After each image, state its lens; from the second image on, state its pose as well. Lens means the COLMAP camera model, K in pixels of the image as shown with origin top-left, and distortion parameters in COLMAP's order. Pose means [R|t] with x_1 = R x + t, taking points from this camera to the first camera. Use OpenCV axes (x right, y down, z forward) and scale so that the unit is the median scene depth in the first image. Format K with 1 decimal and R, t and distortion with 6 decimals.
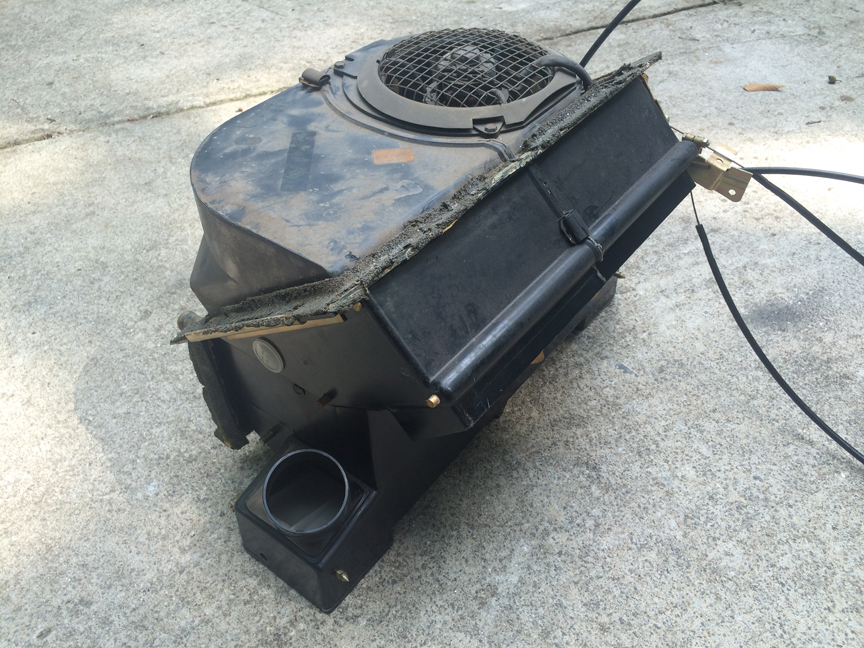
lens RADIAL K [[744.8, 0, 431.4], [0, 744.8, 320.5], [0, 0, 1]] dist [0.047278, -0.077153]
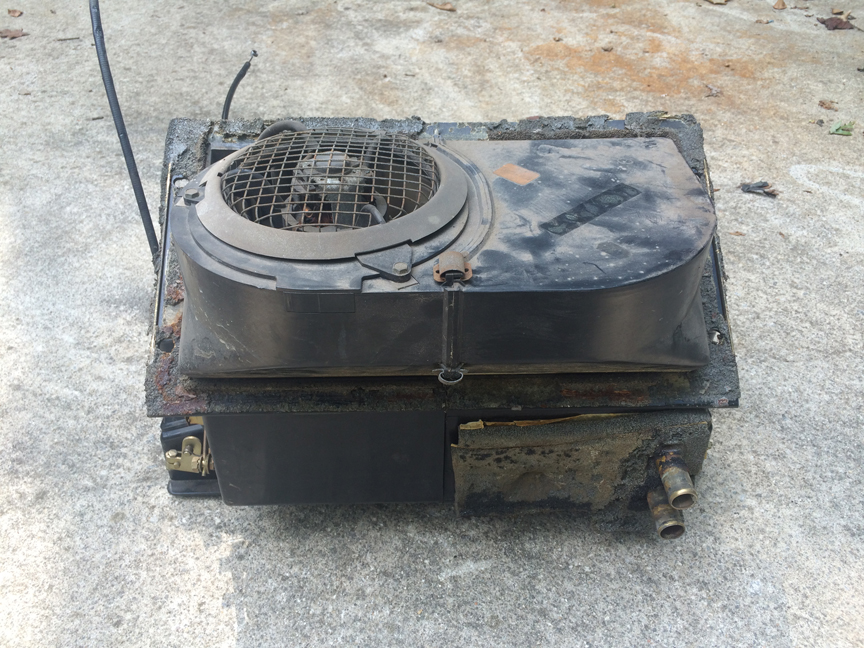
lens RADIAL K [[744.8, 0, 433.9], [0, 744.8, 323.3], [0, 0, 1]] dist [0.047278, -0.077153]
pose [[-0.635471, -0.465116, 0.616315, -0.569746], [0.521749, 0.329728, 0.786802, -0.826198], [-0.569170, 0.821552, 0.033142, 0.994427]]
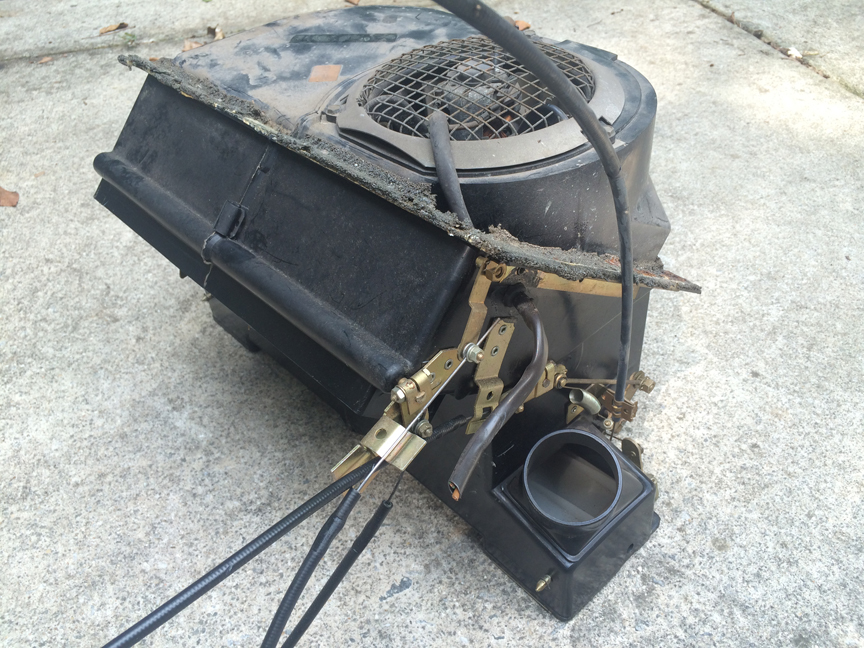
lens RADIAL K [[744.8, 0, 432.0], [0, 744.8, 323.7], [0, 0, 1]] dist [0.047278, -0.077153]
pose [[-0.167956, 0.664761, -0.727931, 0.731201], [-0.598206, 0.518194, 0.611249, -0.621818], [0.783544, 0.538115, 0.310630, 0.821926]]
